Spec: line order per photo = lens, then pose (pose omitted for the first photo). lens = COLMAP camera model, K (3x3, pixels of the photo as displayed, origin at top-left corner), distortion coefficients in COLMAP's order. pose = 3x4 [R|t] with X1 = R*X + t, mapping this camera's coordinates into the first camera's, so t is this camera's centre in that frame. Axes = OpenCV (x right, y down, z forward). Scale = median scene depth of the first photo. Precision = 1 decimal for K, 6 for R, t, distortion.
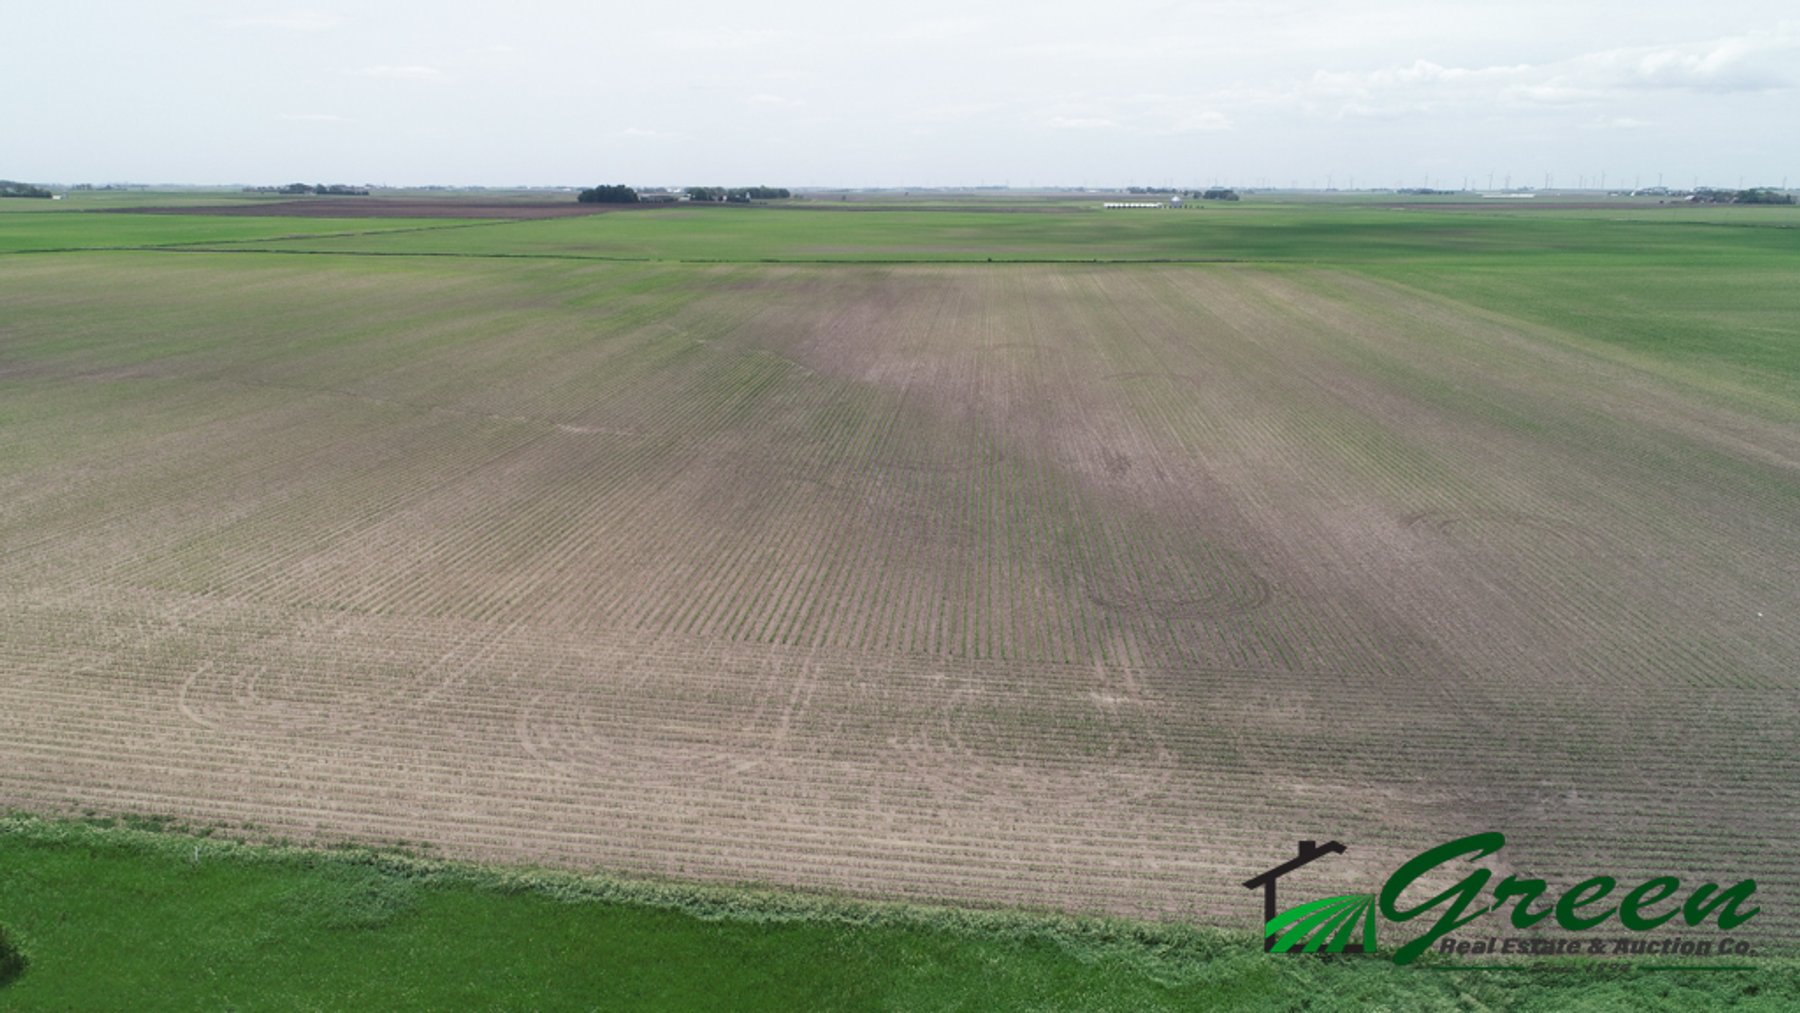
lens RADIAL K [[1197.1, 0, 896.4], [0, 1197.1, 507.1], [0, 0, 1]] dist [0.001220, 0.003546]
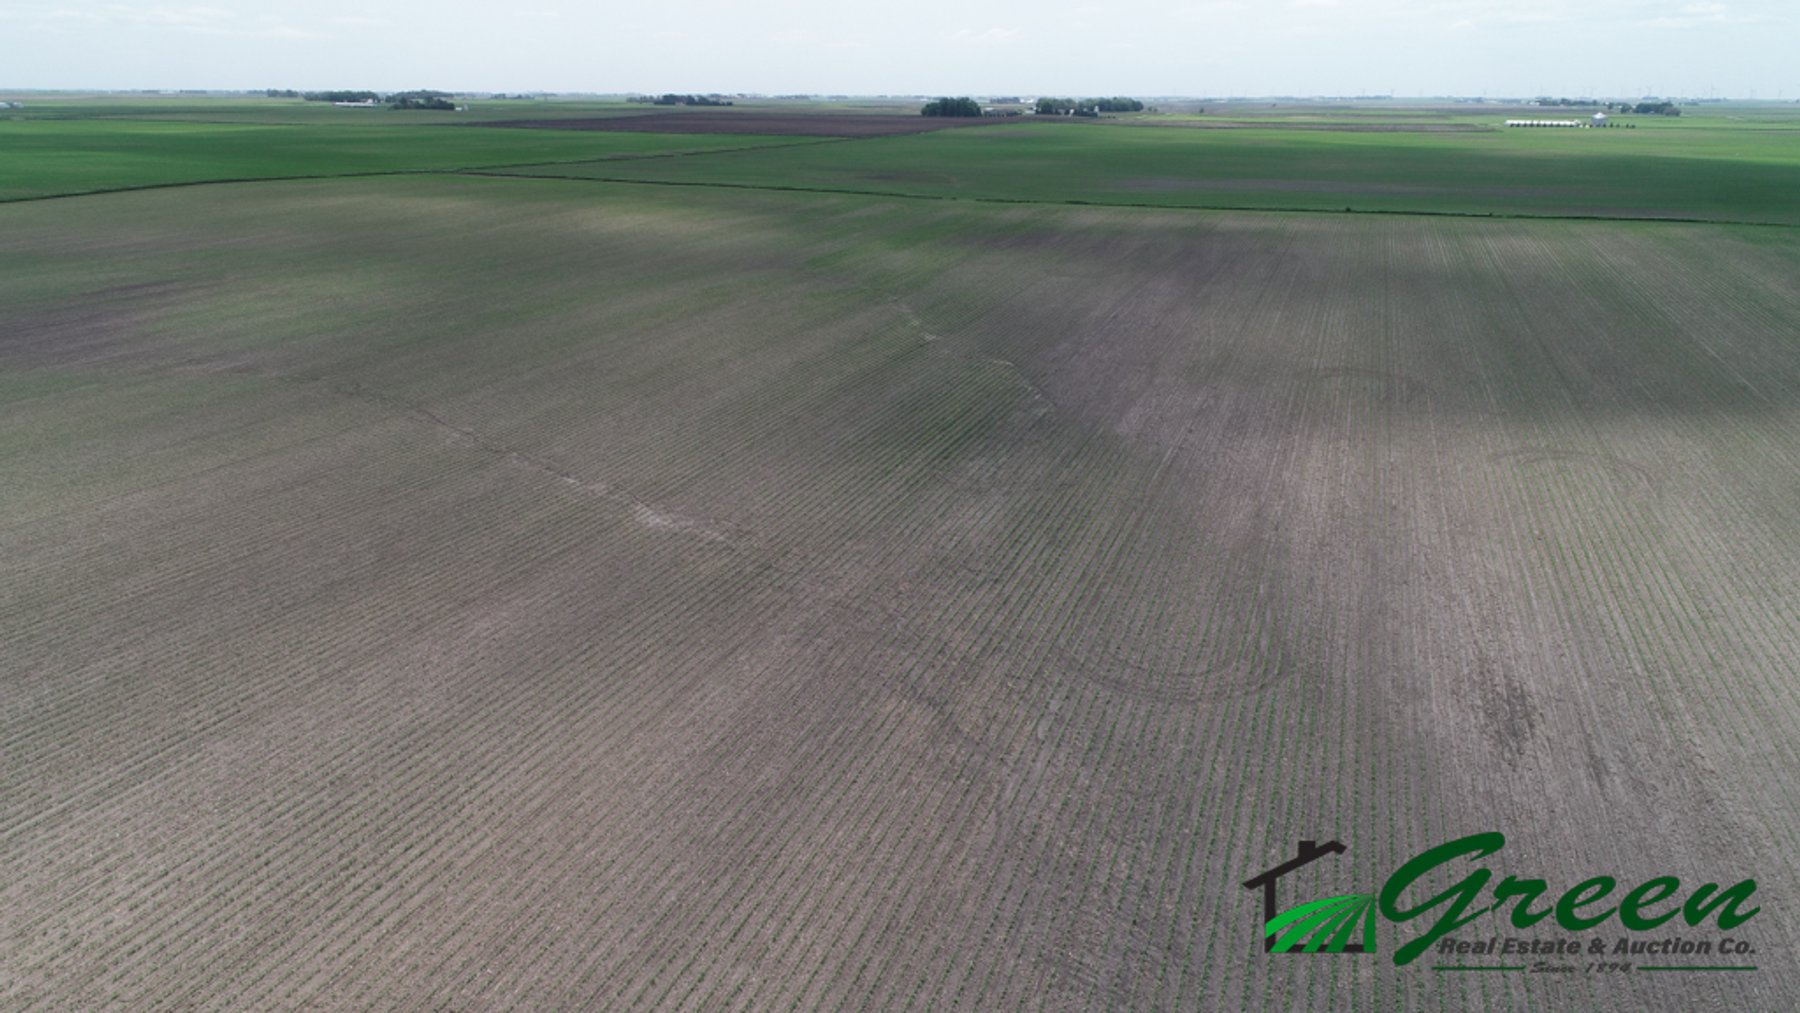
lens RADIAL K [[1197.1, 0, 899.9], [0, 1197.1, 508.2], [0, 0, 1]] dist [0.001220, 0.003546]
pose [[0.960773, 0.092398, -0.261490, 0.064940], [-0.073772, 0.994045, 0.080195, -0.182156], [0.267343, -0.057759, 0.961869, 0.493427]]
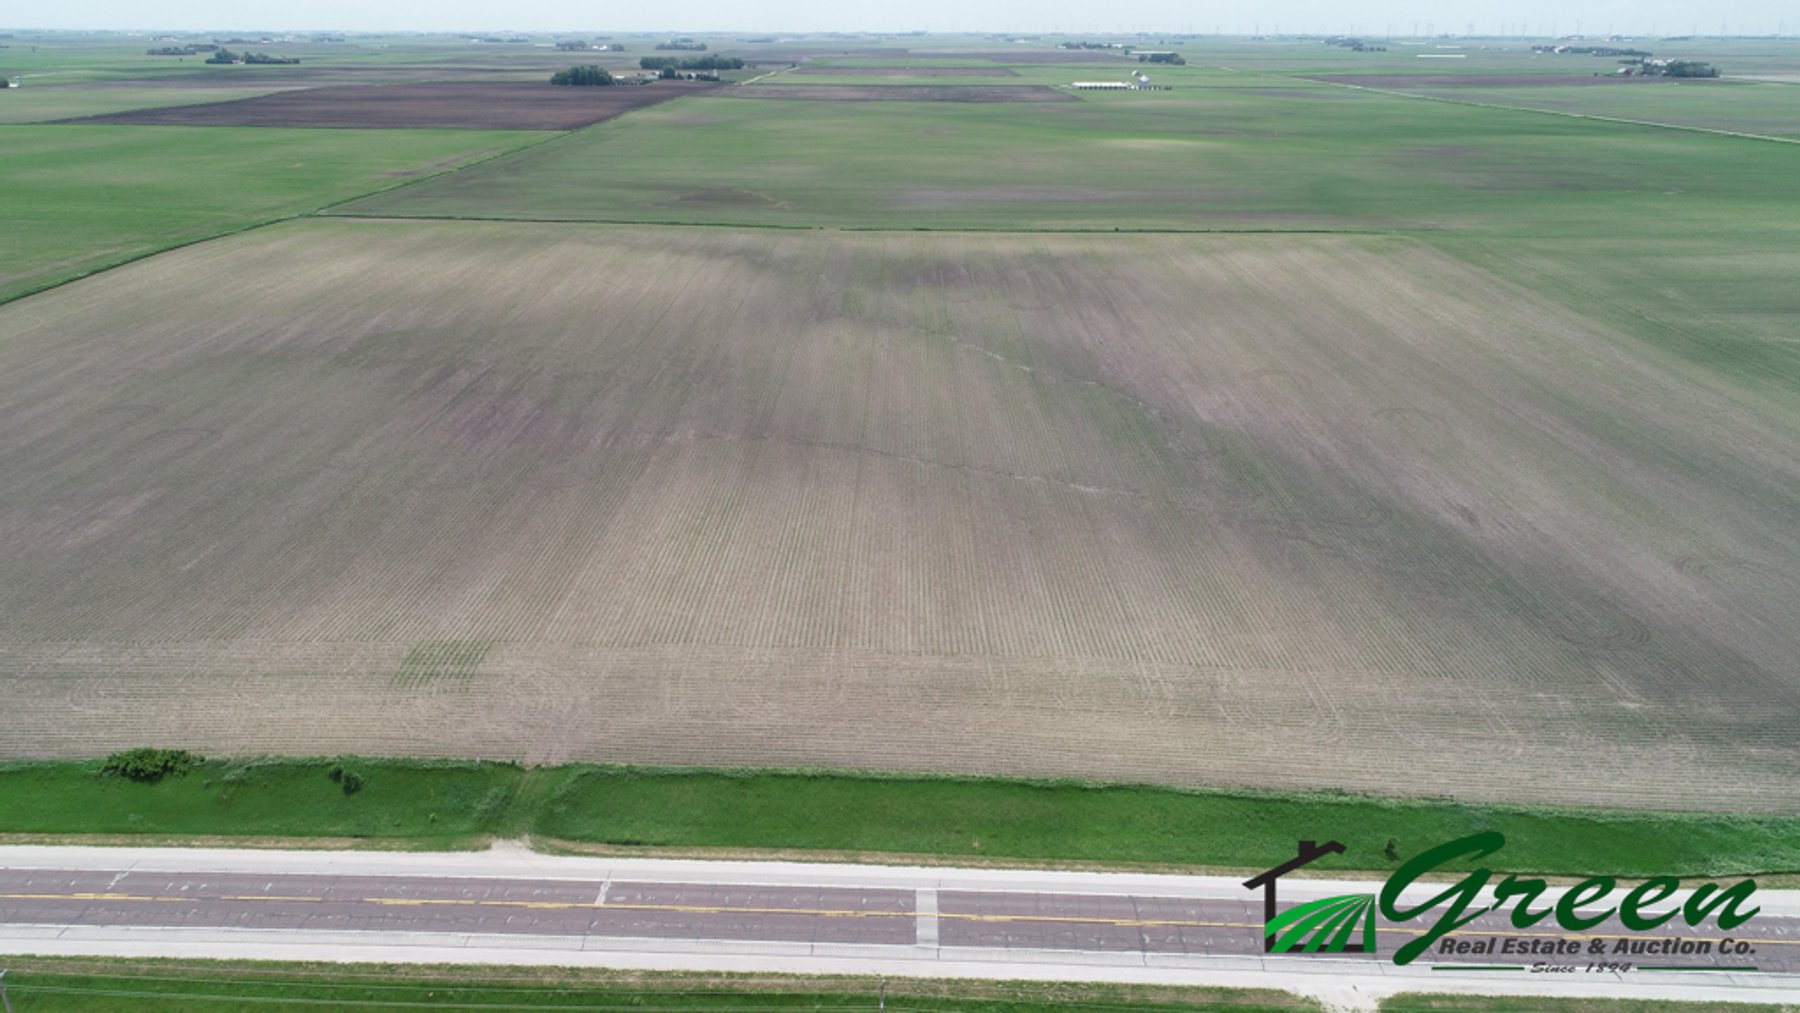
lens RADIAL K [[1197.1, 0, 902.8], [0, 1197.1, 506.2], [0, 0, 1]] dist [0.001220, 0.003546]
pose [[0.997344, -0.027069, 0.067612, -0.798786], [0.018976, 0.992881, 0.117588, -0.297612], [-0.070313, -0.115992, 0.990758, -0.620142]]
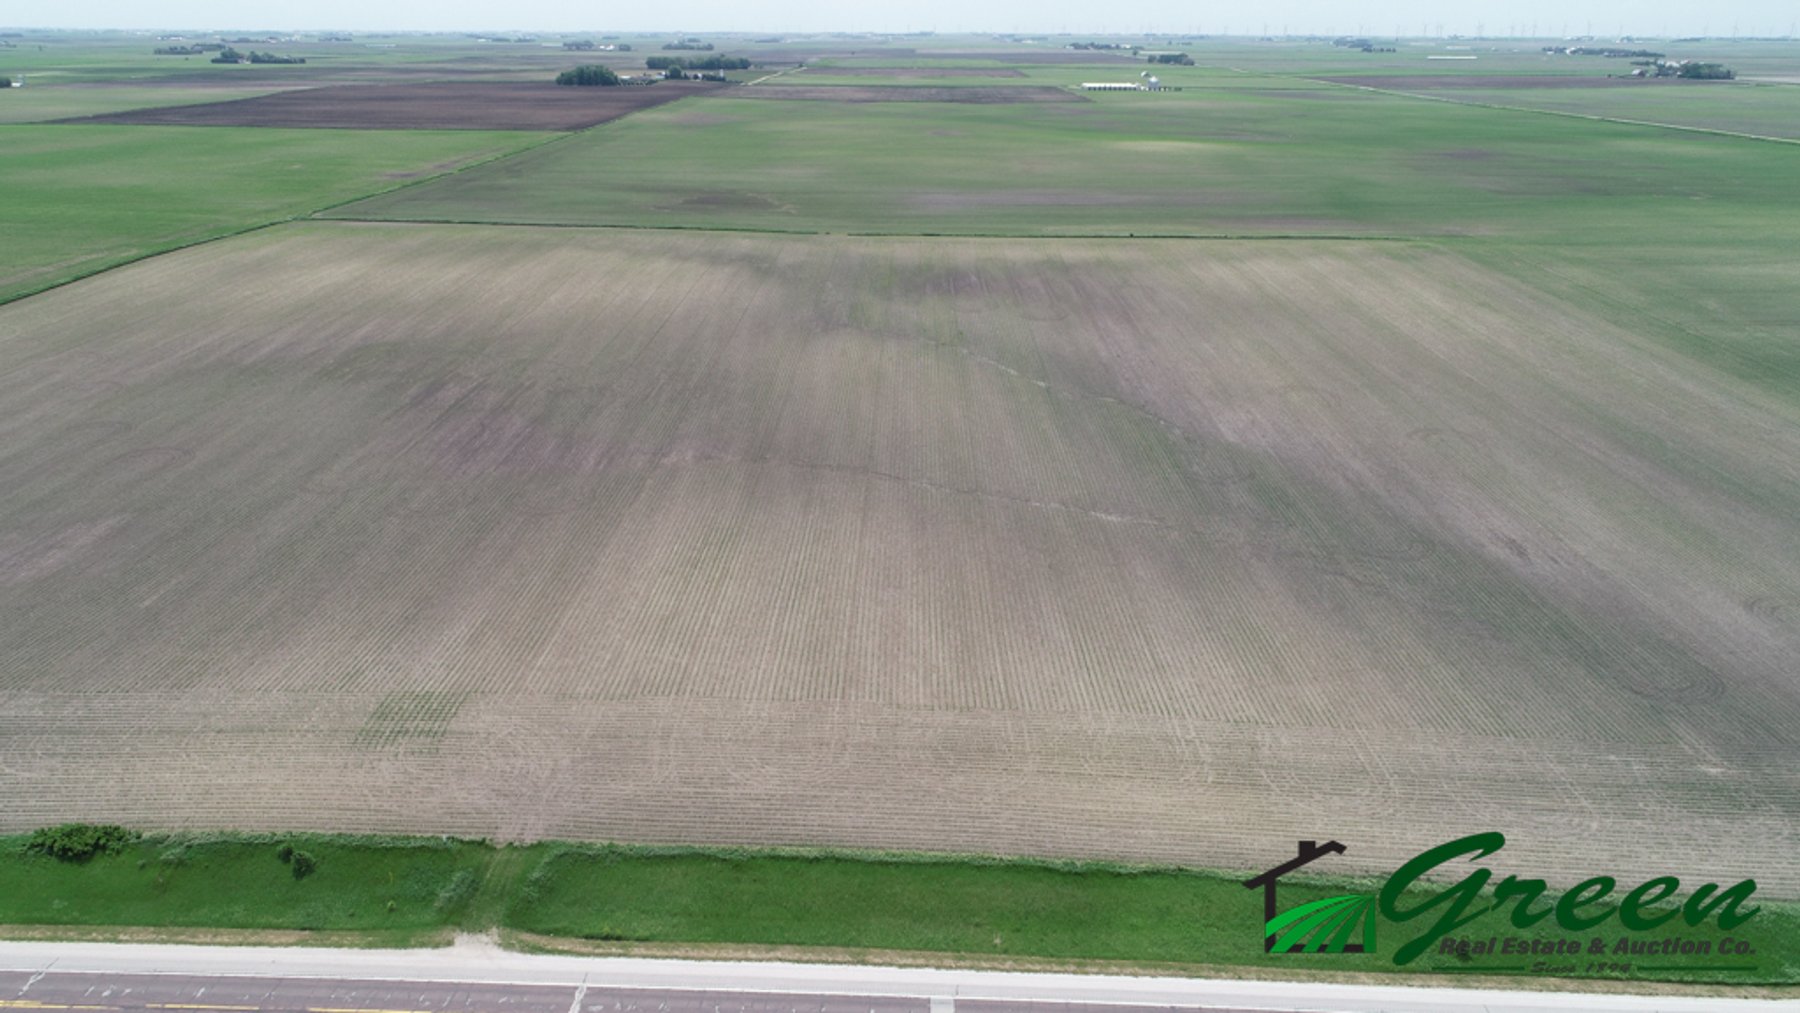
lens RADIAL K [[1197.1, 0, 902.7], [0, 1197.1, 508.1], [0, 0, 1]] dist [0.001220, 0.003546]
pose [[0.997747, -0.023840, 0.062715, -0.796361], [0.016260, 0.992797, 0.118698, -0.327907], [-0.065093, -0.117410, 0.990948, -0.499420]]
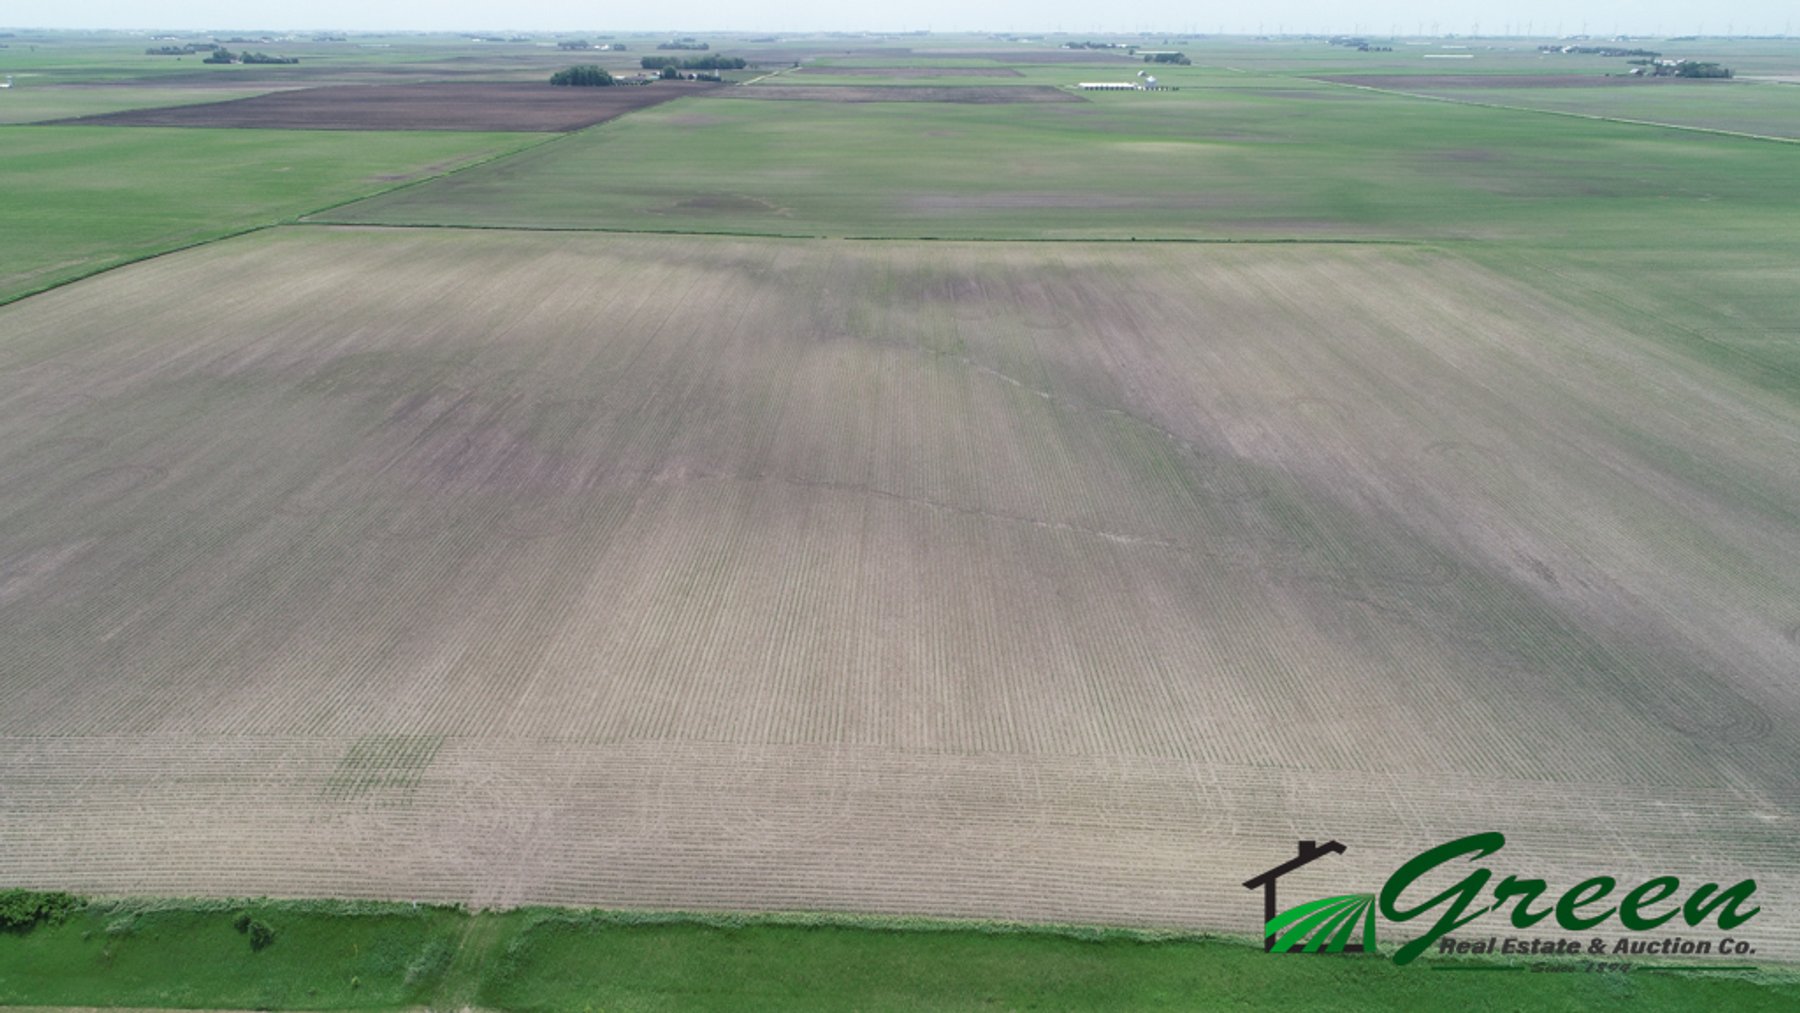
lens RADIAL K [[1197.1, 0, 902.6], [0, 1197.1, 508.8], [0, 0, 1]] dist [0.001220, 0.003546]
pose [[0.997514, -0.025871, 0.065541, -0.797746], [0.017883, 0.992655, 0.119654, -0.351693], [-0.068156, -0.118184, 0.990650, -0.422186]]
